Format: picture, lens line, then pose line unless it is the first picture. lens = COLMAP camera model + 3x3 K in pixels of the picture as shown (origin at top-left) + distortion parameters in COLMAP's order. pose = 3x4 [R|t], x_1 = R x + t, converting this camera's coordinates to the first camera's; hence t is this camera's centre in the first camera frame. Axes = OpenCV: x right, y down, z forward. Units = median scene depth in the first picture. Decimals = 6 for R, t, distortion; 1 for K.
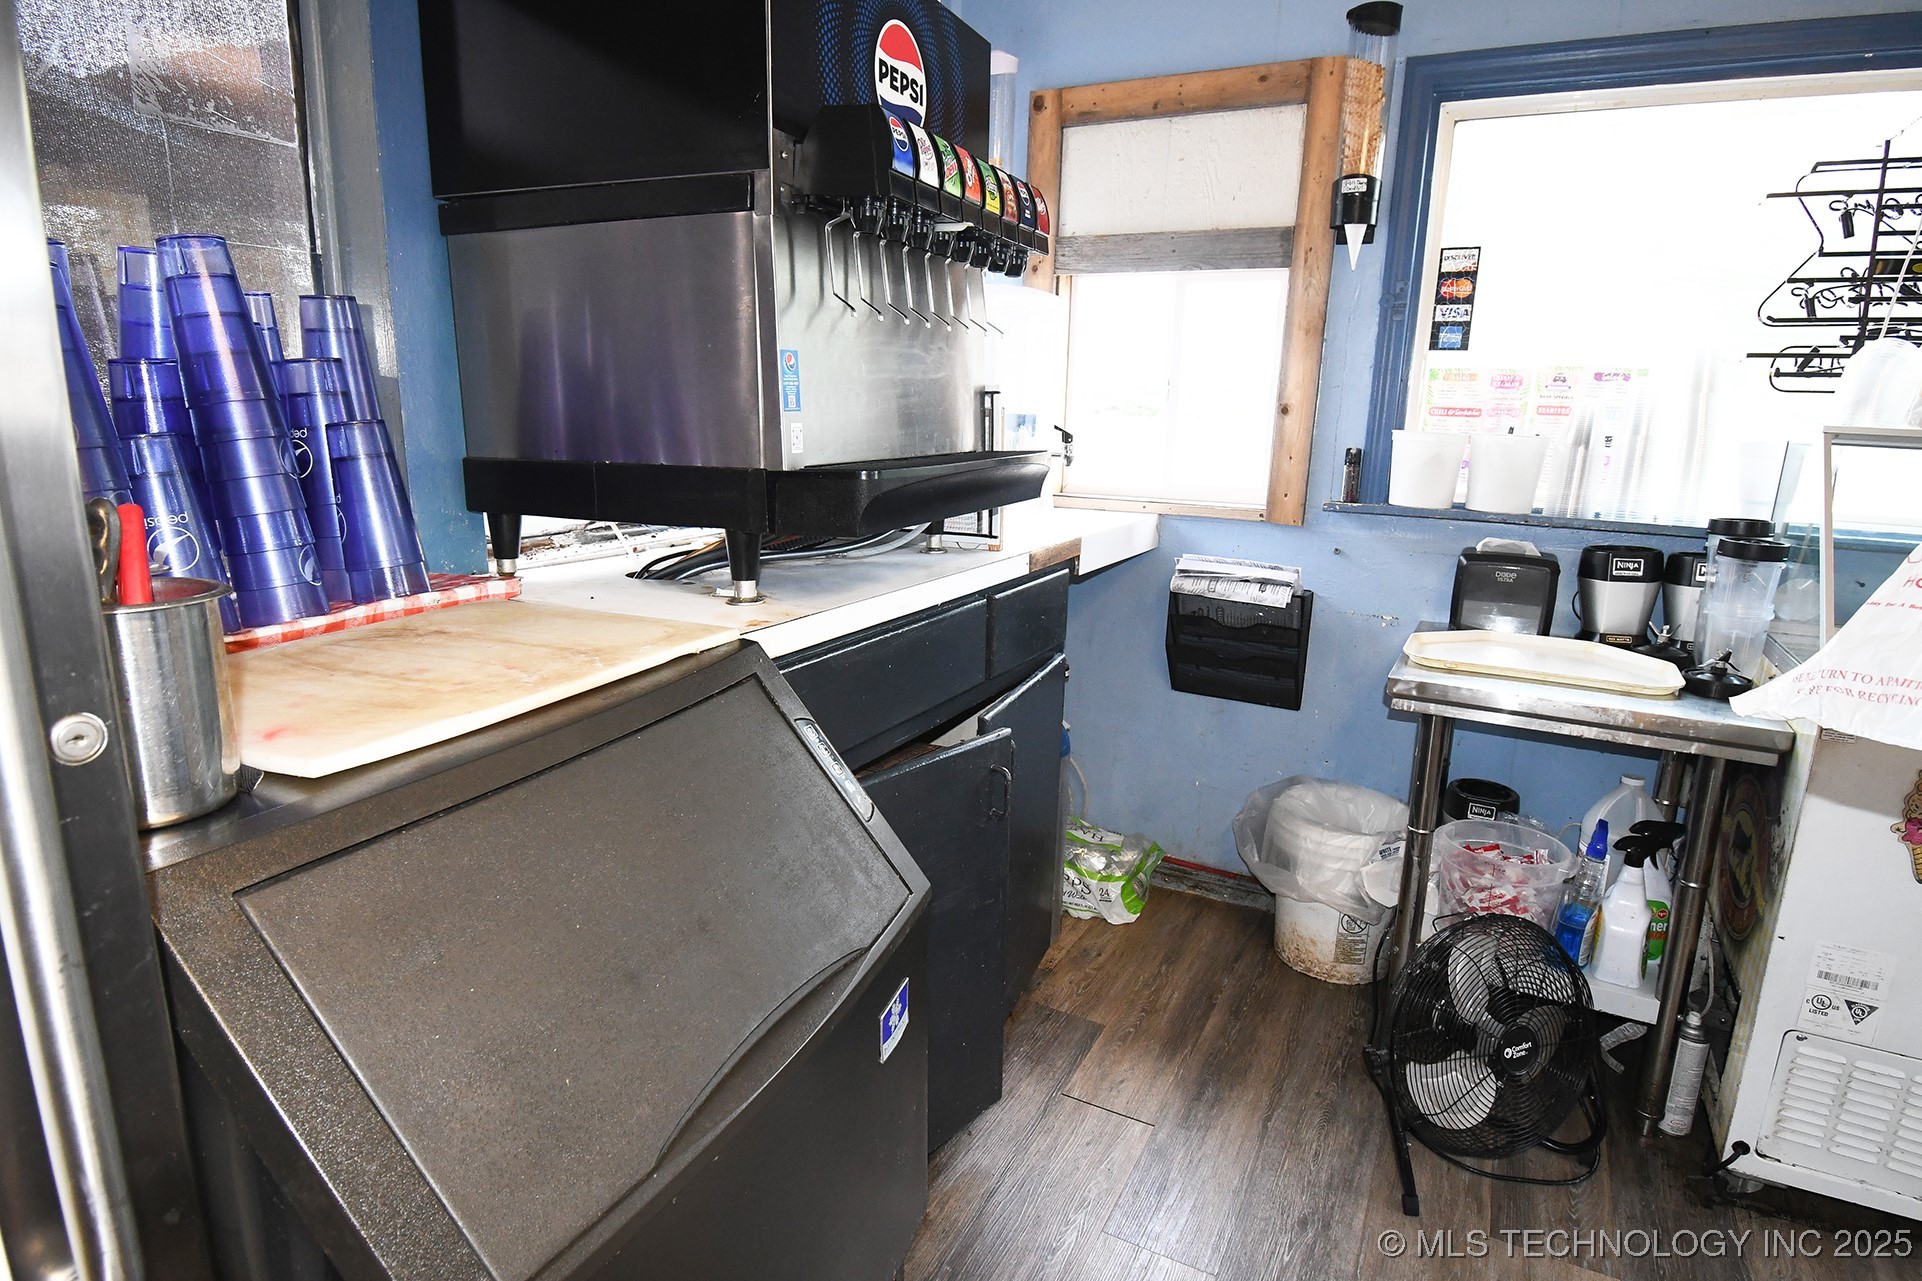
lens RADIAL K [[1047.7, 0, 961.0], [0, 1047.7, 640.5], [0, 0, 1]] dist [0.024020, -0.031854]
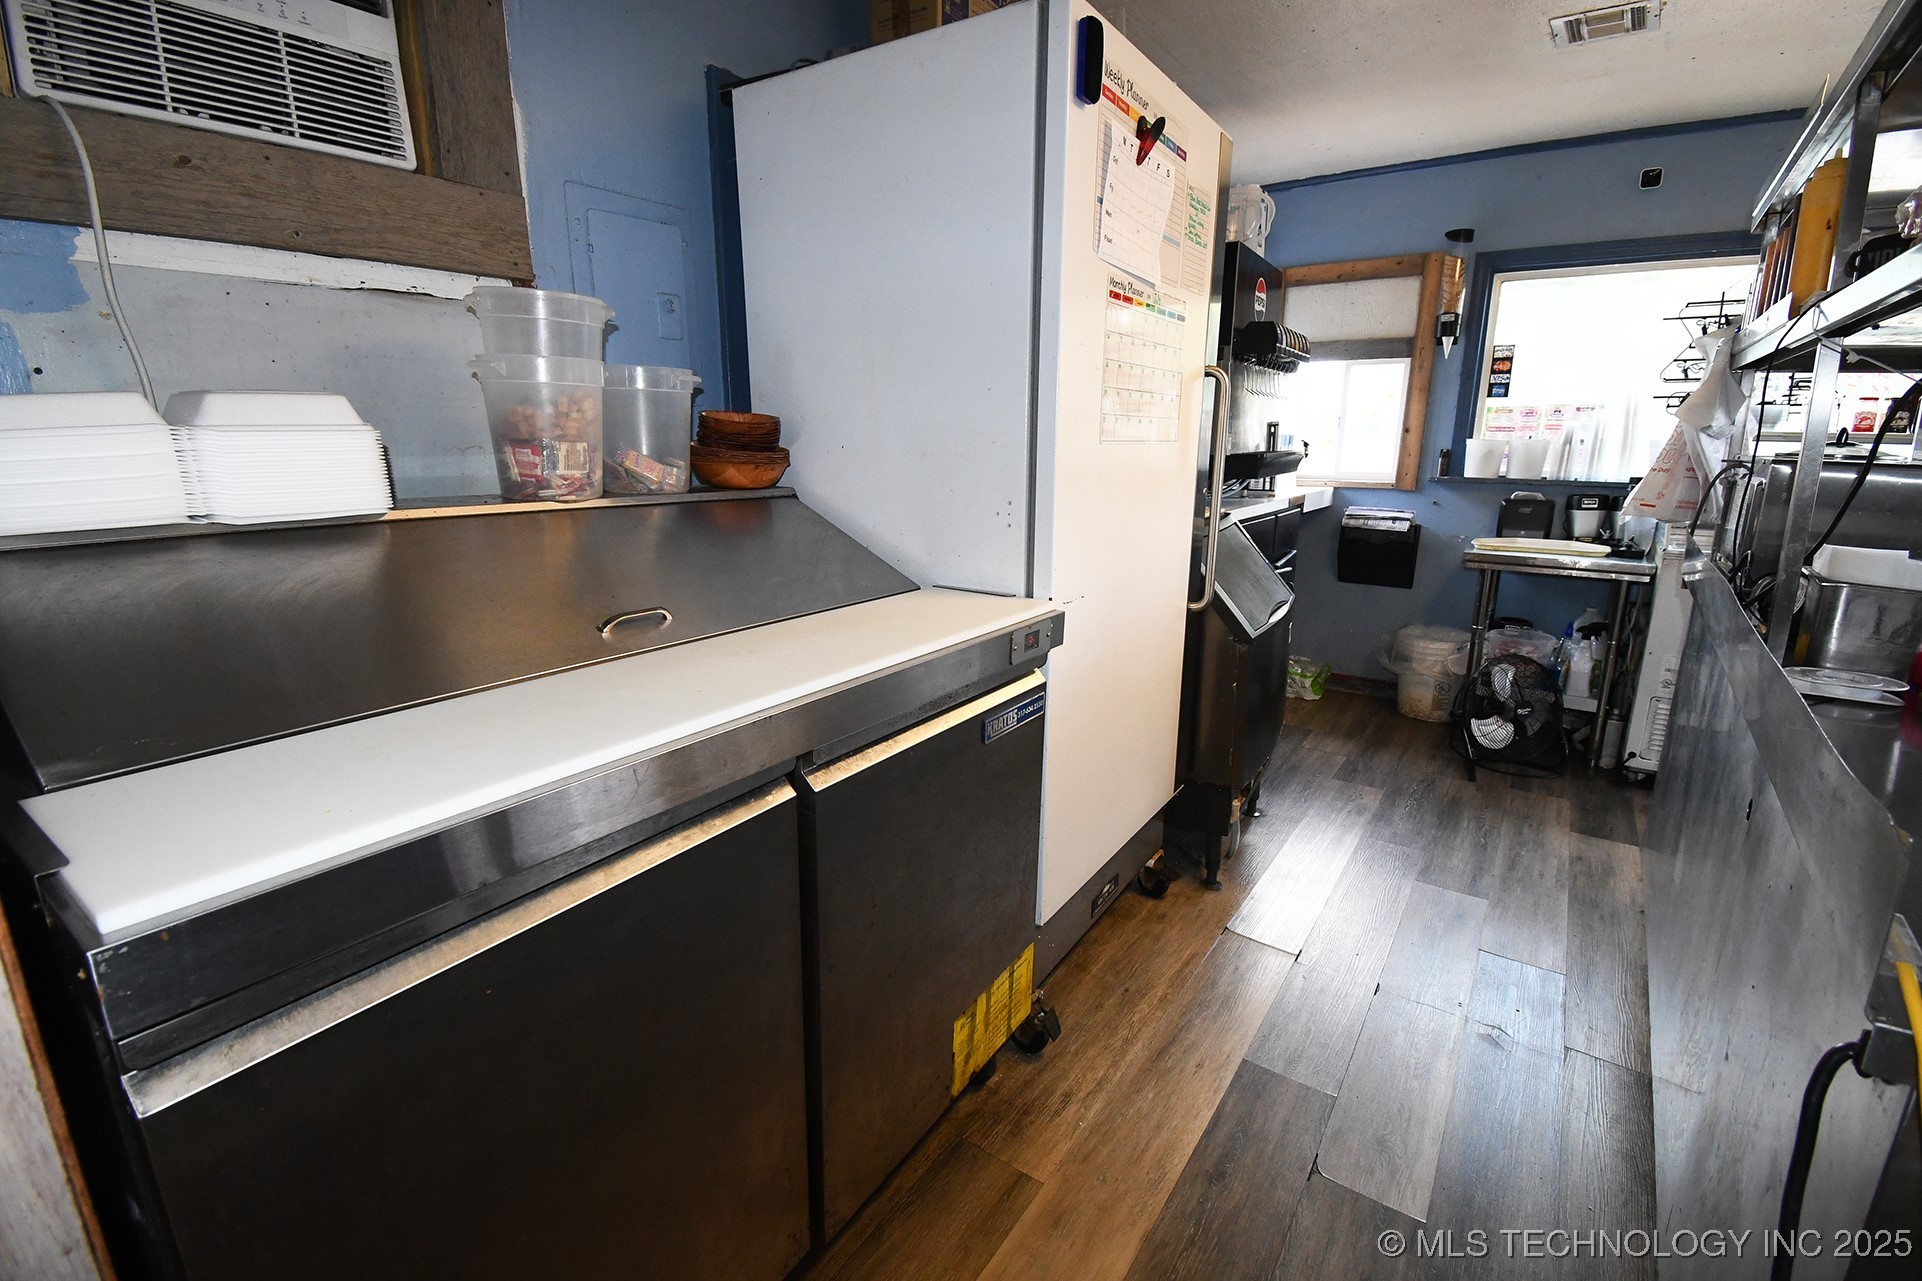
lens RADIAL K [[845.5, 0, 961.0], [0, 845.5, 640.5], [0, 0, 1]] dist [0.023470, -0.026515]
pose [[0.990552, 0.008241, -0.136891, -0.348207], [-0.007044, 0.999933, 0.009225, 0.192201], [0.136958, -0.008173, 0.990543, -0.806708]]
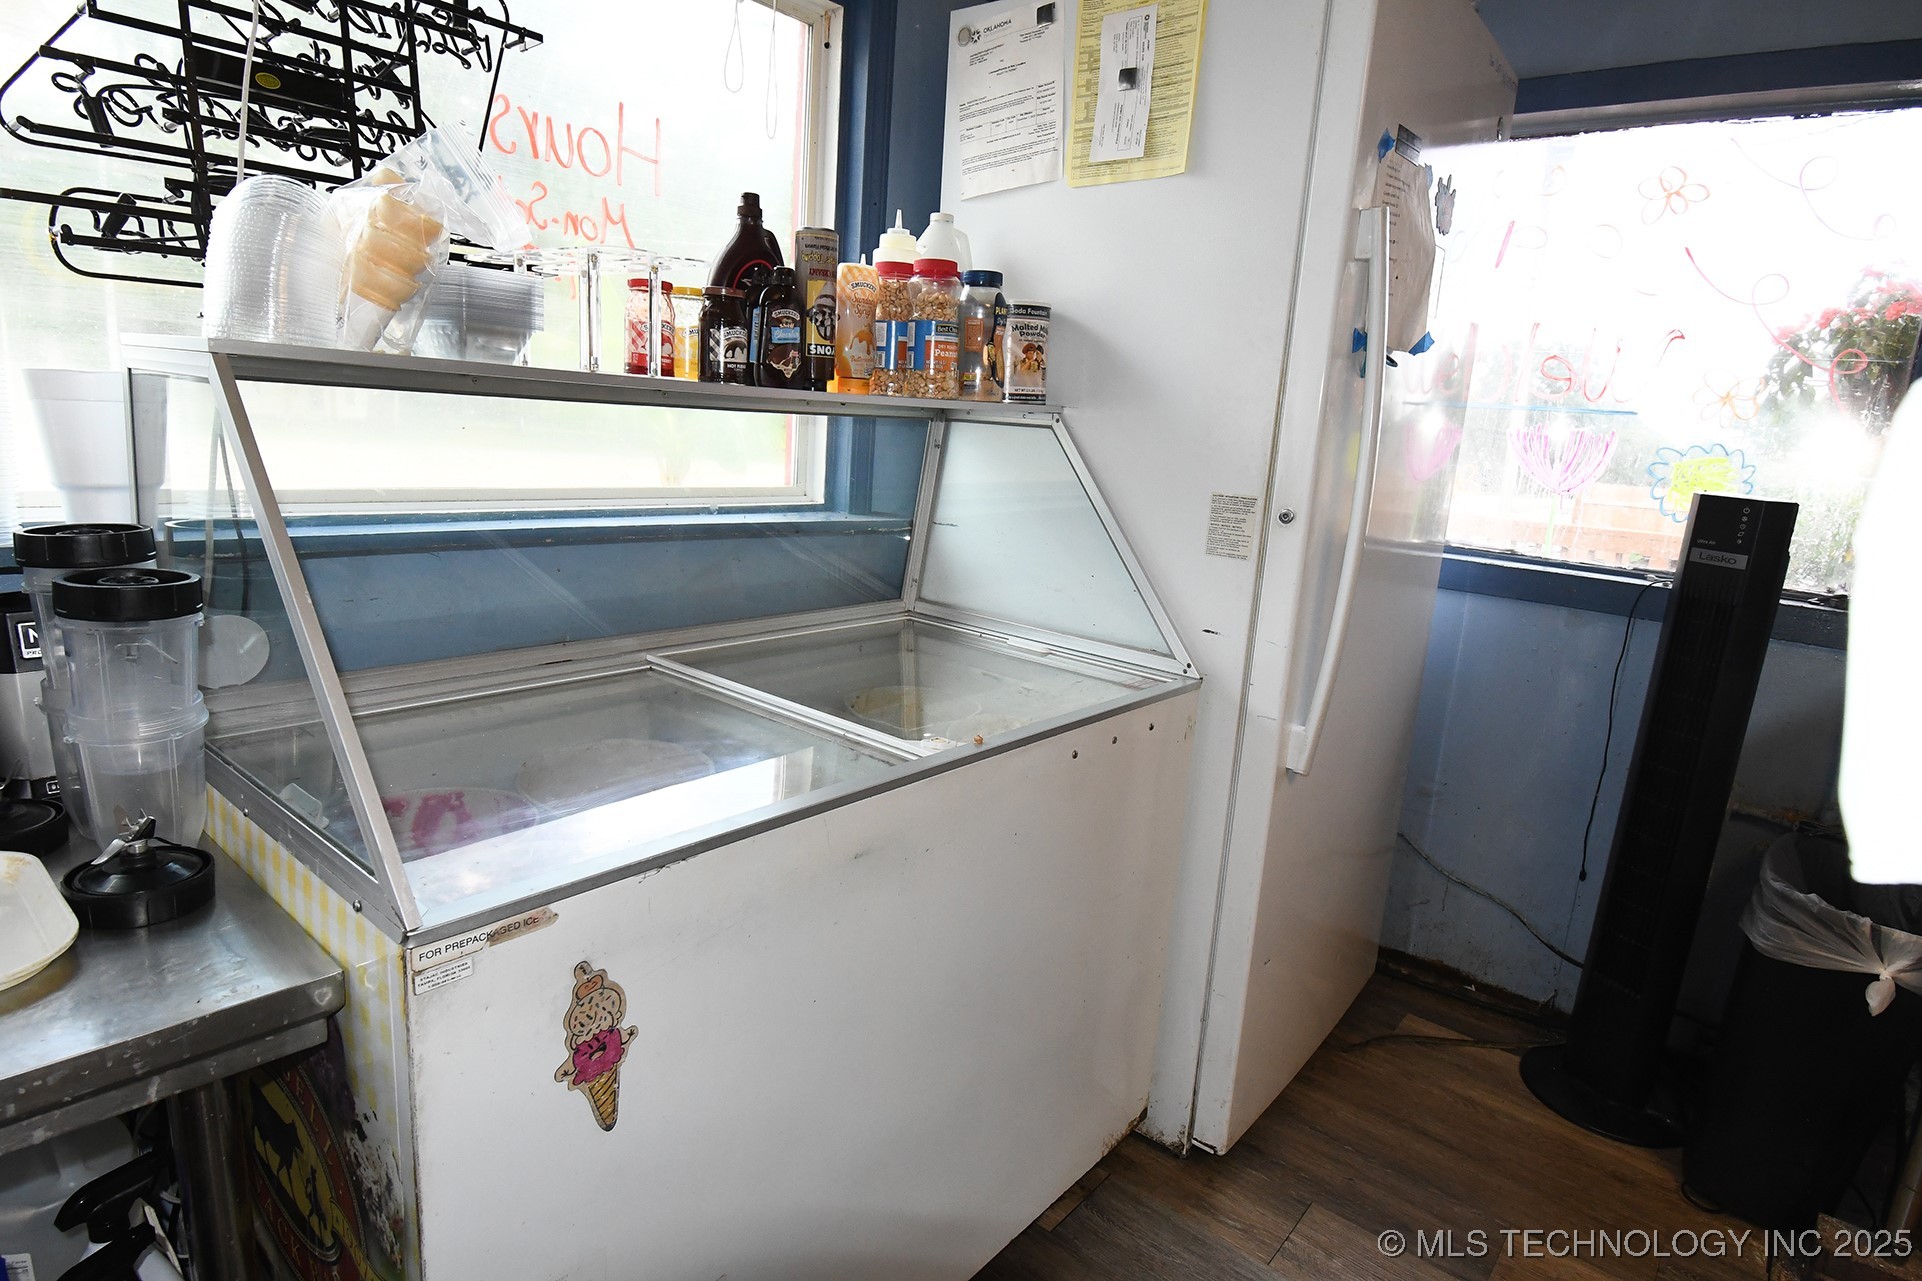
lens RADIAL K [[1047.7, 0, 961.0], [0, 1047.7, 640.5], [0, 0, 1]] dist [0.024020, -0.031854]
pose [[0.205043, -0.216731, 0.954455, 0.329036], [0.156784, 0.969855, 0.186546, -0.087420], [-0.966114, 0.111393, 0.232842, 0.469454]]
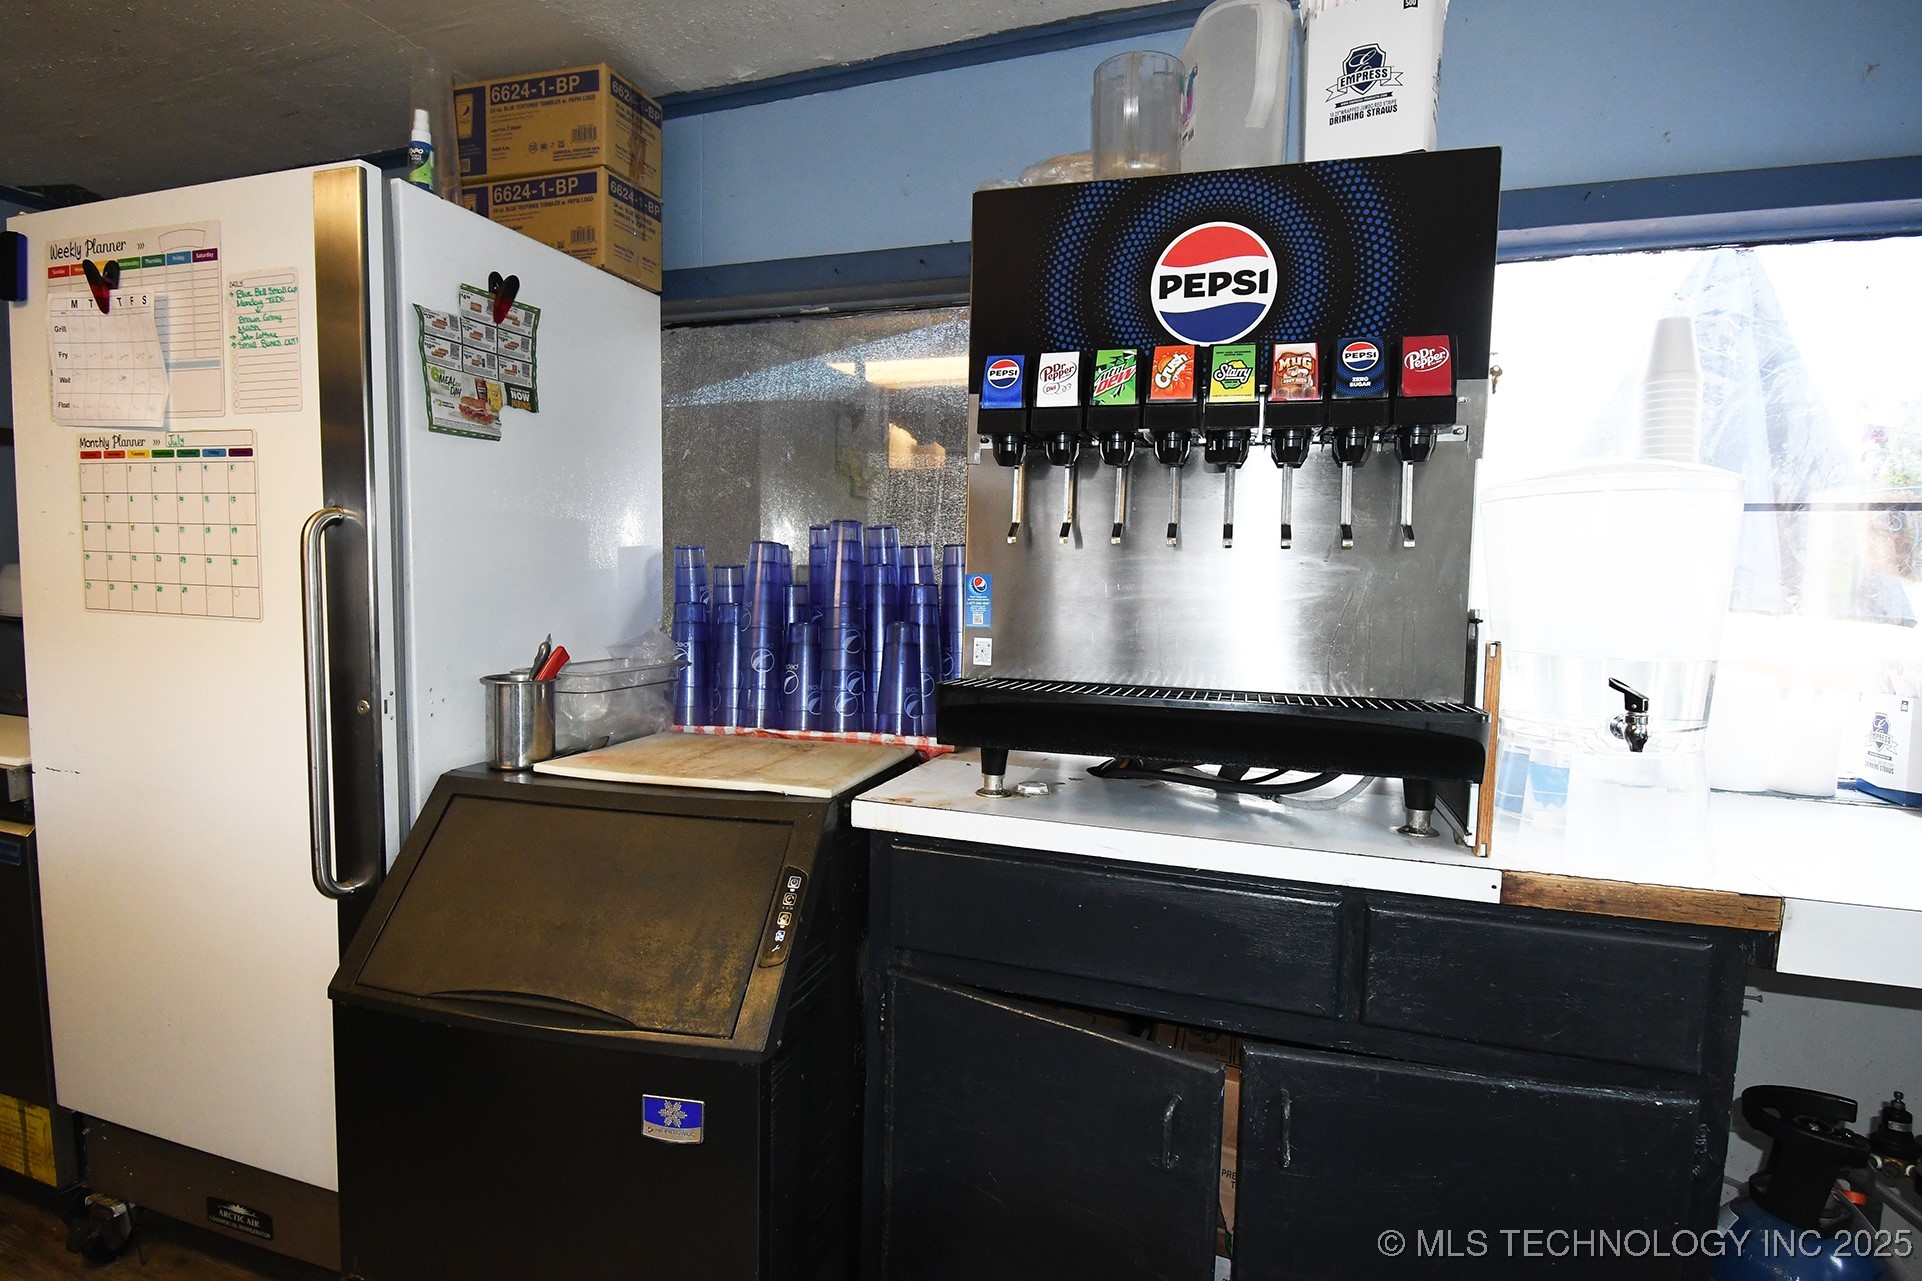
lens RADIAL K [[983.9, 0, 961.0], [0, 983.9, 640.5], [0, 0, 1]] dist [0.018606, -0.028882]
pose [[0.139894, 0.052521, -0.988773, 0.559380], [-0.240621, 0.970461, 0.017505, -0.140750], [0.960485, 0.235471, 0.148399, 0.534832]]
